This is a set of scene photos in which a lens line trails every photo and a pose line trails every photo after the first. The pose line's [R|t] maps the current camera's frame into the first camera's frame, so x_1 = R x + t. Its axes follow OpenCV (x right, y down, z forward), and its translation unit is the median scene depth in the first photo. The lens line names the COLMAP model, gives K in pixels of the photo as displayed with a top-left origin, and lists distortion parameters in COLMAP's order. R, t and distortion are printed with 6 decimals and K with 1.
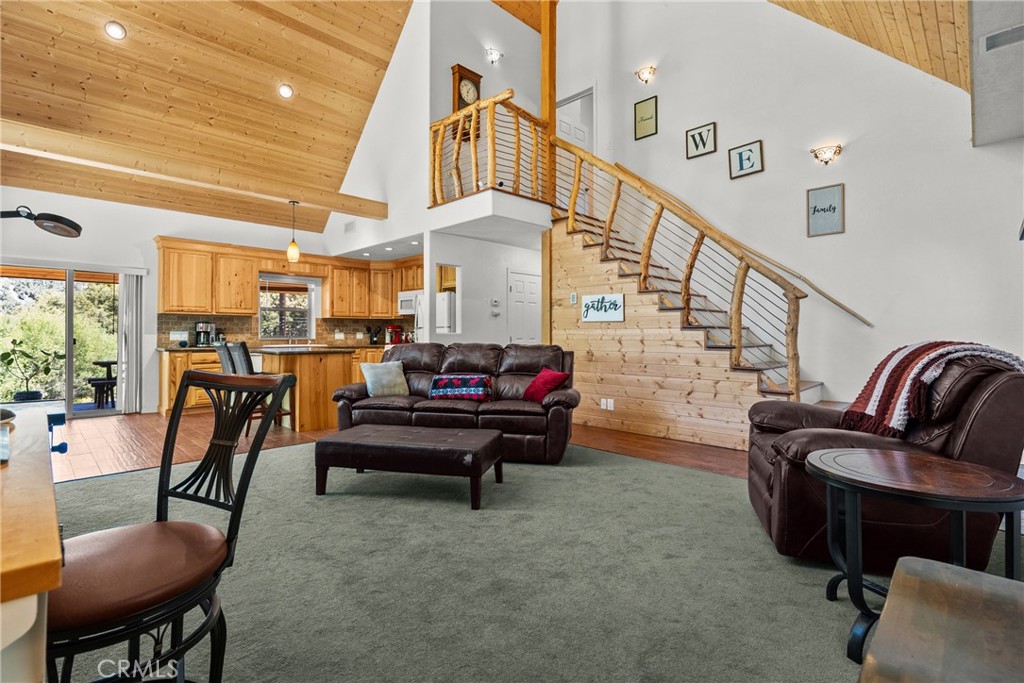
lens RADIAL K [[473.8, 0, 502.5], [0, 473.8, 328.2], [0, 0, 1]] dist [-0.001833, 0.000713]
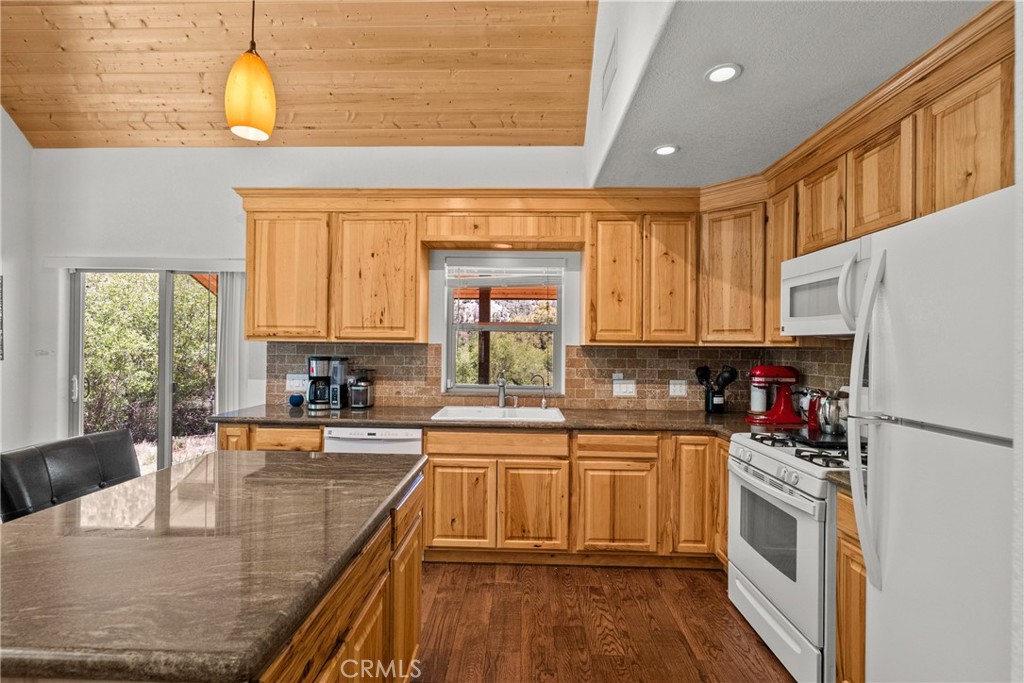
lens RADIAL K [[464.9, 0, 508.9], [0, 464.9, 344.0], [0, 0, 1]] dist [-0.007714, 0.004365]
pose [[0.687116, 0.004050, -0.726536, -0.140162], [-0.002823, 0.999992, 0.002904, -0.026735], [0.726542, 0.000056, 0.687122, 0.756130]]
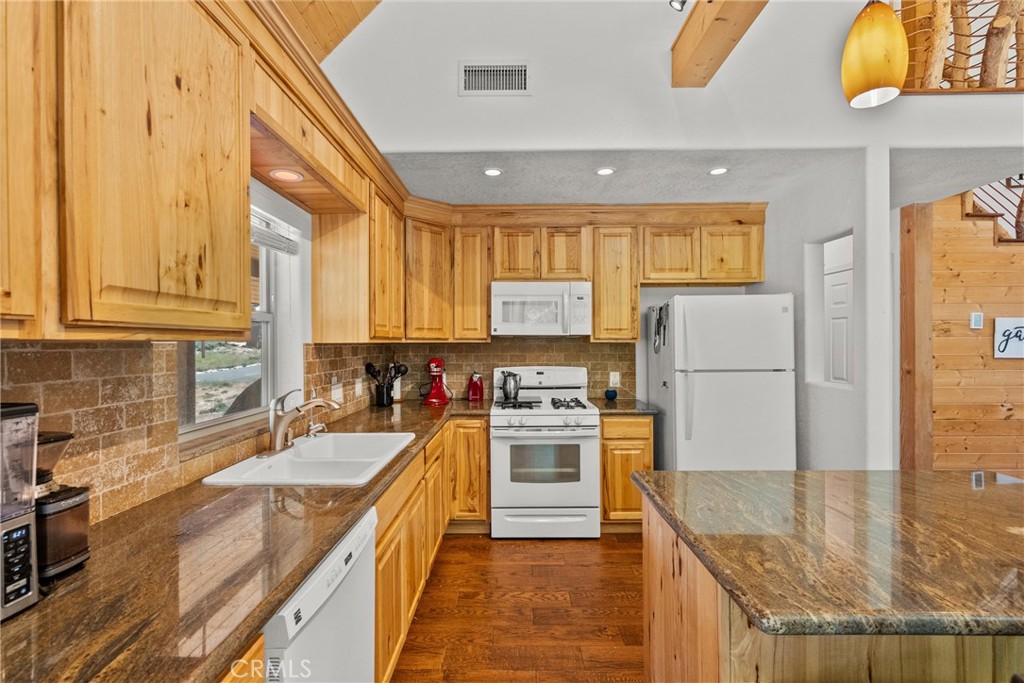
lens RADIAL K [[464.9, 0, 508.9], [0, 464.9, 344.0], [0, 0, 1]] dist [-0.007714, 0.004365]
pose [[0.714677, -0.003122, 0.699447, -0.568836], [-0.004816, 0.999944, 0.009383, -0.027497], [-0.699438, -0.010074, 0.714622, 0.783221]]
